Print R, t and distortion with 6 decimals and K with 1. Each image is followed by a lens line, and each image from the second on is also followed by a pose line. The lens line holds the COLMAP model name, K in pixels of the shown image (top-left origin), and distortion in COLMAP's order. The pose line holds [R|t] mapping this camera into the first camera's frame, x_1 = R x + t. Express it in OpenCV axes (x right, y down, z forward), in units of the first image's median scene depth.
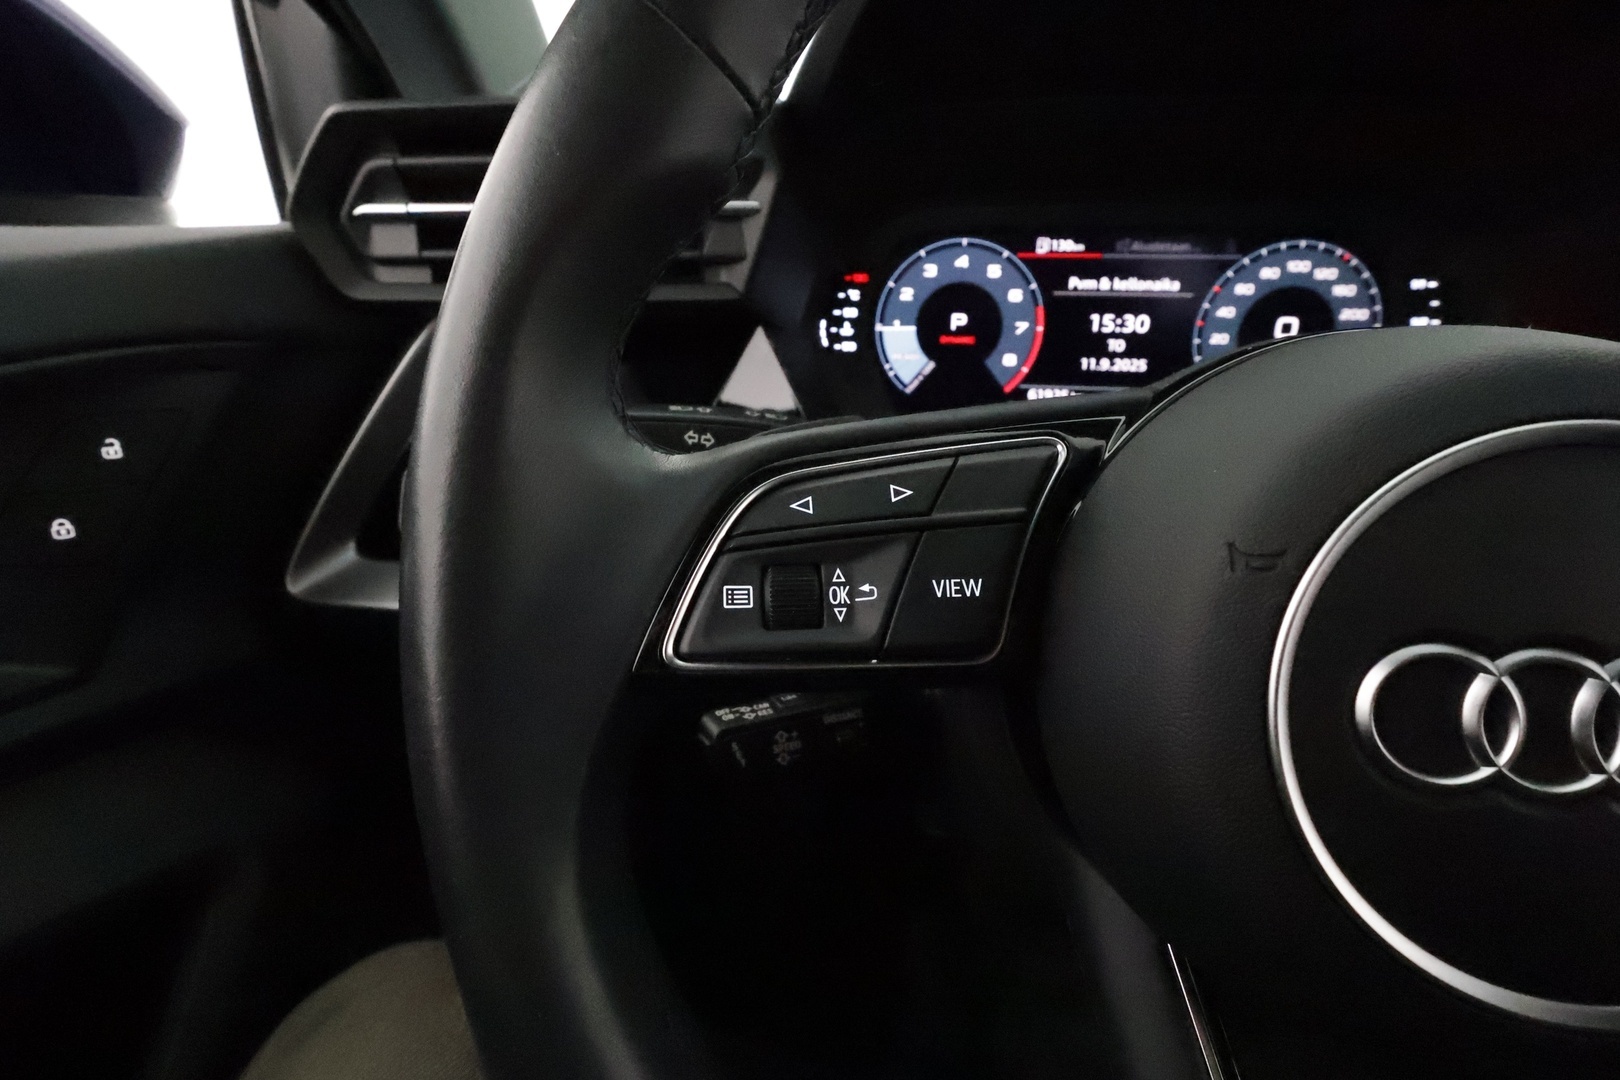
lens RADIAL K [[749.5, 0, 817.6], [0, 749.5, 543.1], [0, 0, 1]] dist [-0.000640, 0.000466]
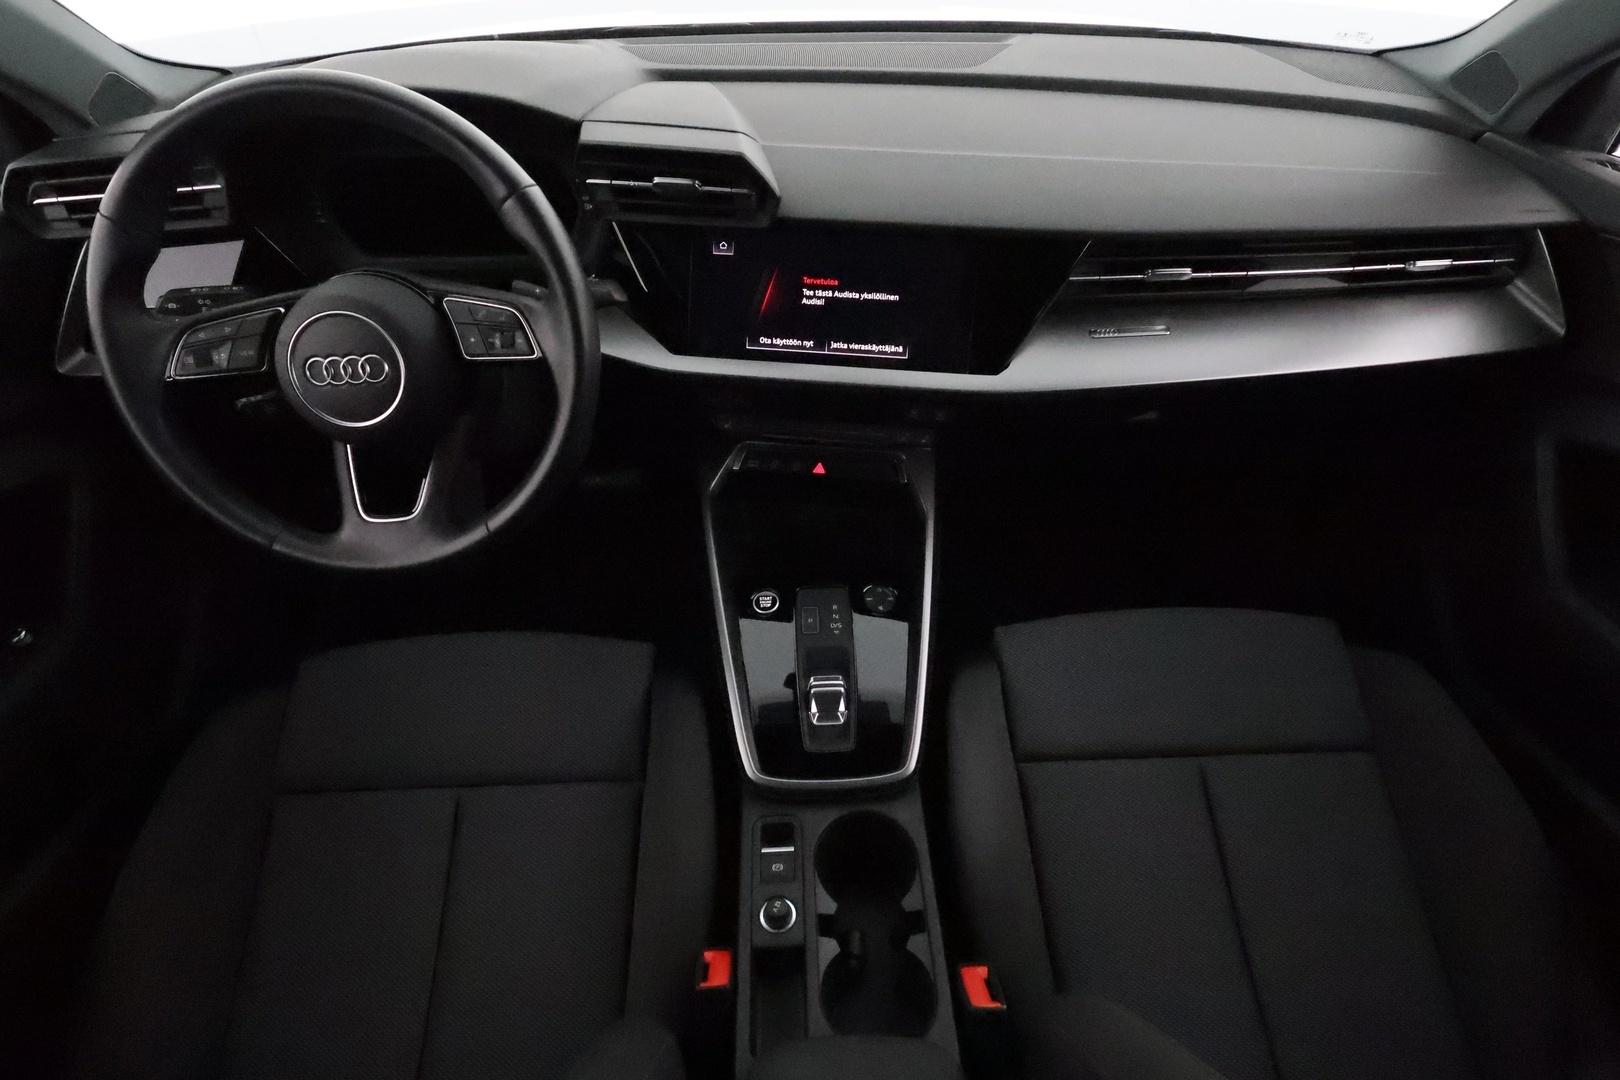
lens RADIAL K [[845.8, 0, 810.0], [0, 845.8, 540.0], [0, 0, 1]] dist [-0.001453, 0.001318]
pose [[0.987130, -0.114381, 0.111769, 1.040573], [0.074019, 0.946304, 0.314690, -0.079854], [-0.141762, -0.302367, 0.942591, -1.646734]]
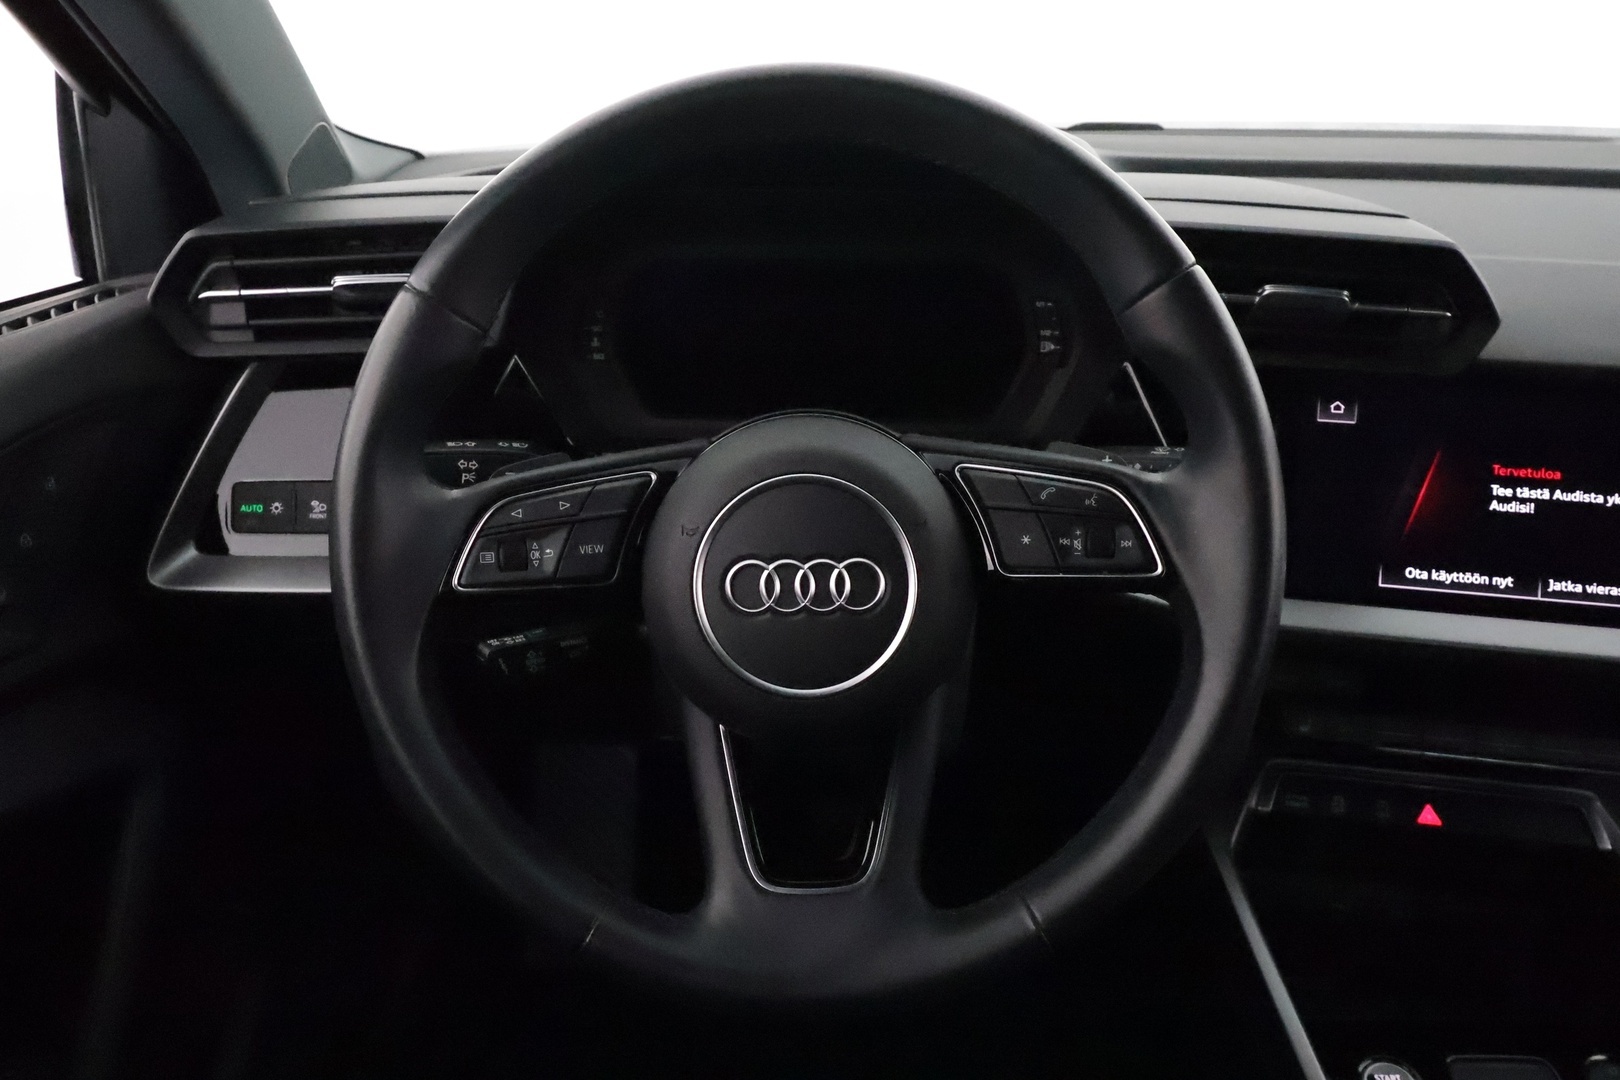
lens RADIAL K [[1232.7, 0, 813.7], [0, 1232.7, 544.3], [0, 0, 1]] dist [0.000097, 0.000325]
pose [[0.994254, -0.044190, 0.097502, 0.190786], [0.041799, 0.998776, 0.026438, -0.008270], [-0.098551, -0.022210, 0.994884, -1.031529]]
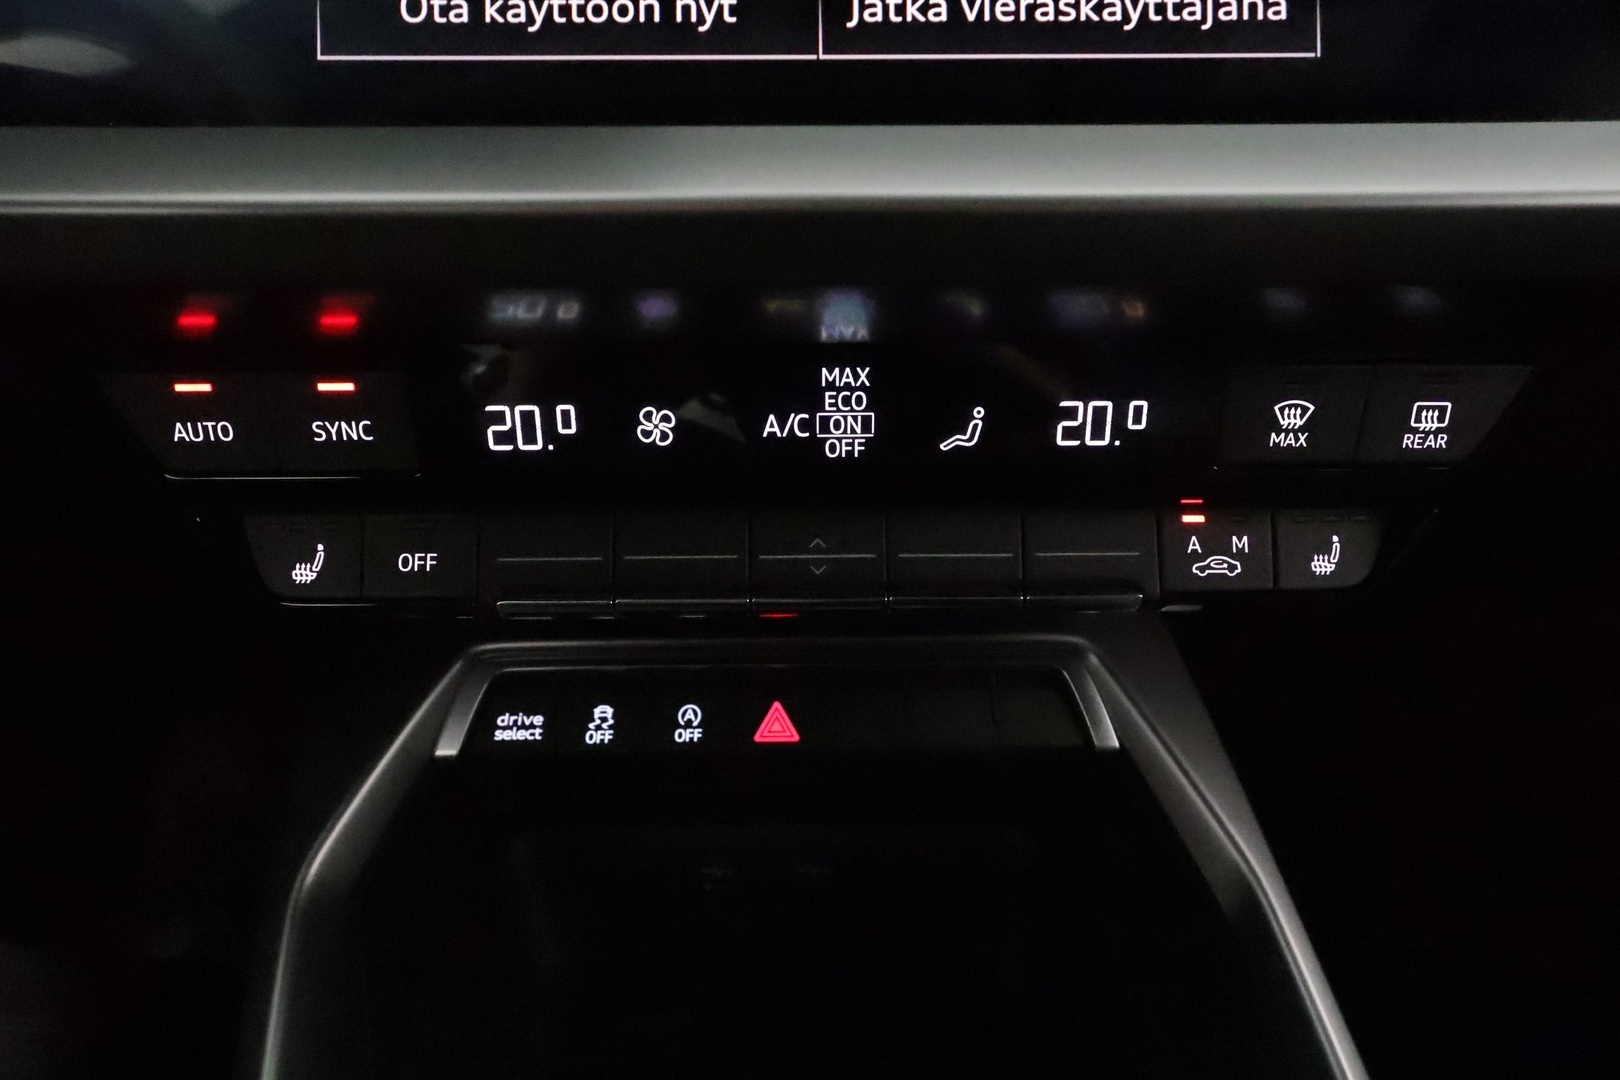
lens RADIAL K [[815.4, 0, 813.2], [0, 815.4, 545.5], [0, 0, 1]] dist [0.001235, 0.001826]
pose [[0.951522, -0.152228, 0.267270, 1.263341], [0.126622, 0.985759, 0.110659, 0.328013], [-0.280309, -0.071452, 0.957247, 0.270080]]
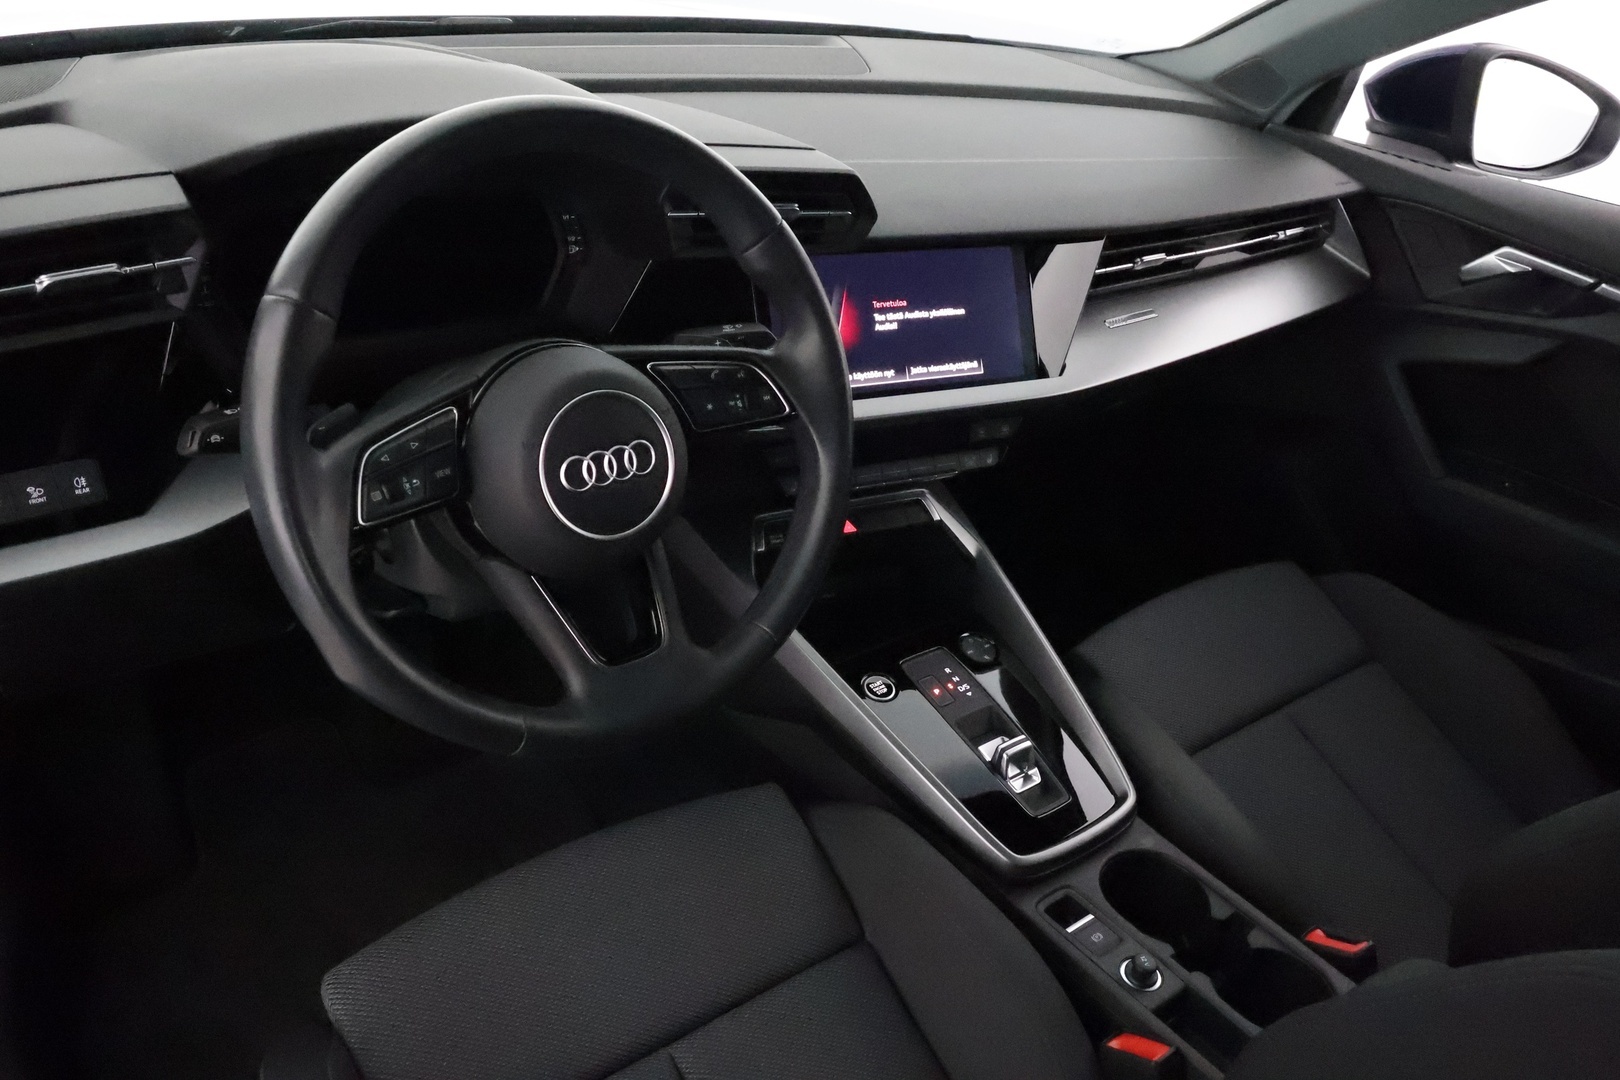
lens RADIAL K [[1282.2, 0, 810.0], [0, 1282.2, 540.0], [0, 0, 1]] dist [0.007877, 0.003981]
pose [[0.704333, -0.294381, 0.645952, -0.838717], [0.166990, 0.953134, 0.252291, -0.283148], [-0.689948, -0.069830, 0.720482, -1.429265]]
